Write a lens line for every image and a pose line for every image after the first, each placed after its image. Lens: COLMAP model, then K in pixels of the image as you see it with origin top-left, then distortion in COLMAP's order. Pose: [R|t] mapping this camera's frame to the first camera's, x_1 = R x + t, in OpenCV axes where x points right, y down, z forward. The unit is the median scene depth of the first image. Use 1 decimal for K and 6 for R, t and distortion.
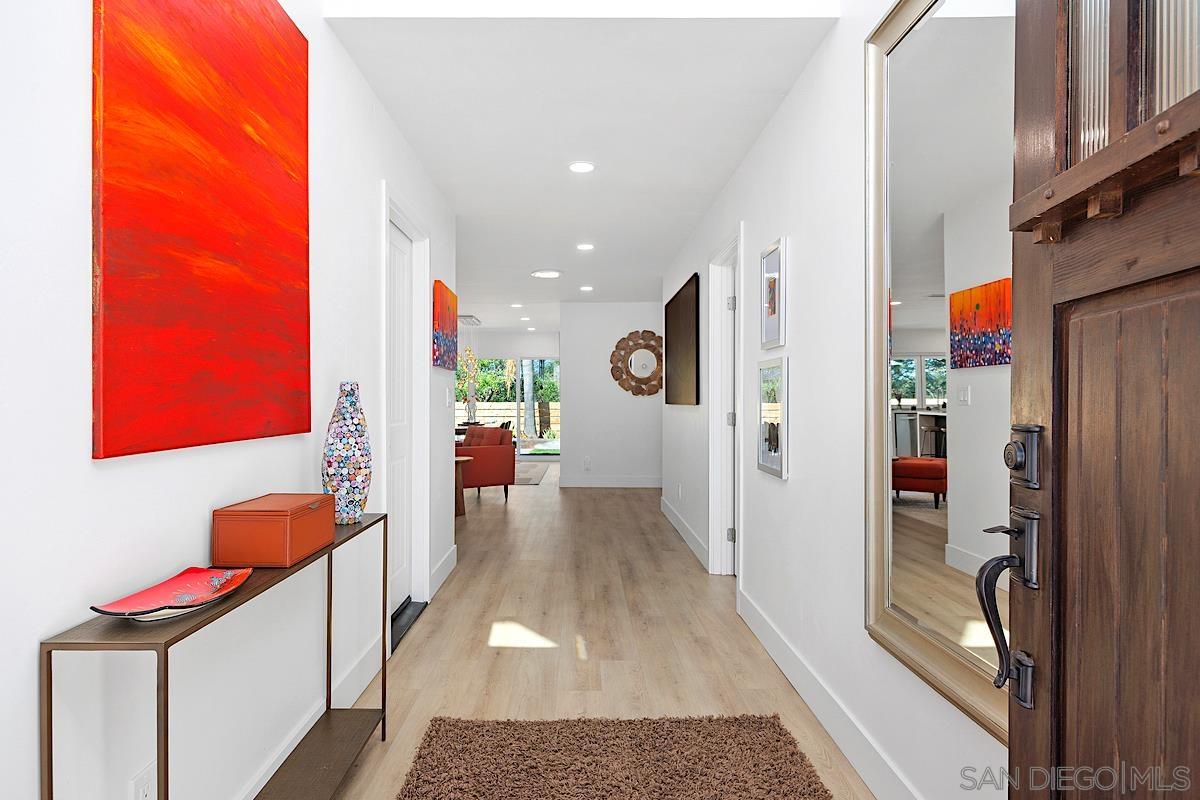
lens RADIAL K [[645.2, 0, 592.1], [0, 645.2, 401.7], [0, 0, 1]] dist [0.001325, -0.000849]
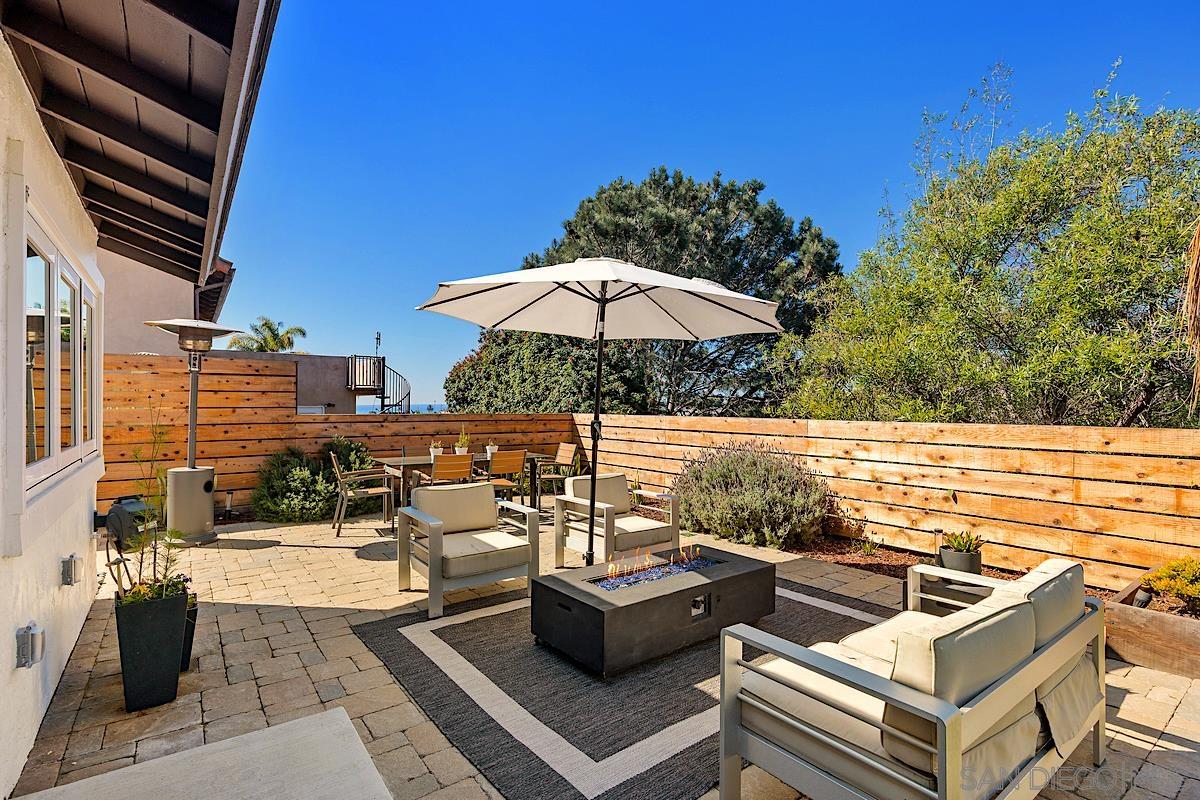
lens RADIAL K [[558.8, 0, 594.7], [0, 558.8, 412.0], [0, 0, 1]] dist [-0.004819, 0.000565]
pose [[0.580351, 0.006104, -0.814344, -0.093659], [0.000738, 0.999968, 0.008021, -0.007289], [0.814366, -0.005255, 0.580327, 0.698769]]
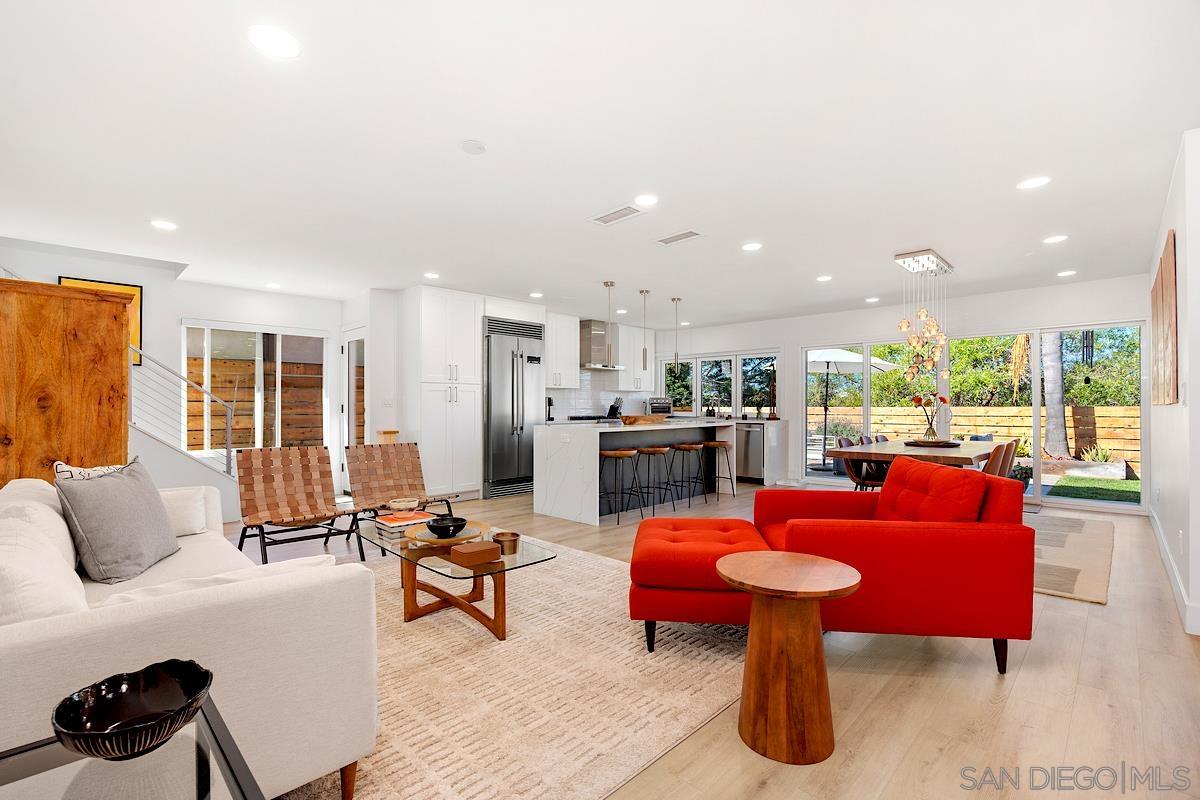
lens RADIAL K [[558.8, 0, 600.4], [0, 558.8, 397.8], [0, 0, 1]] dist [-0.004819, 0.000565]
pose [[0.714857, -0.019833, -0.698989, -0.029122], [0.006426, 0.999742, -0.021795, 0.001373], [0.699241, 0.011089, 0.714800, 0.244974]]
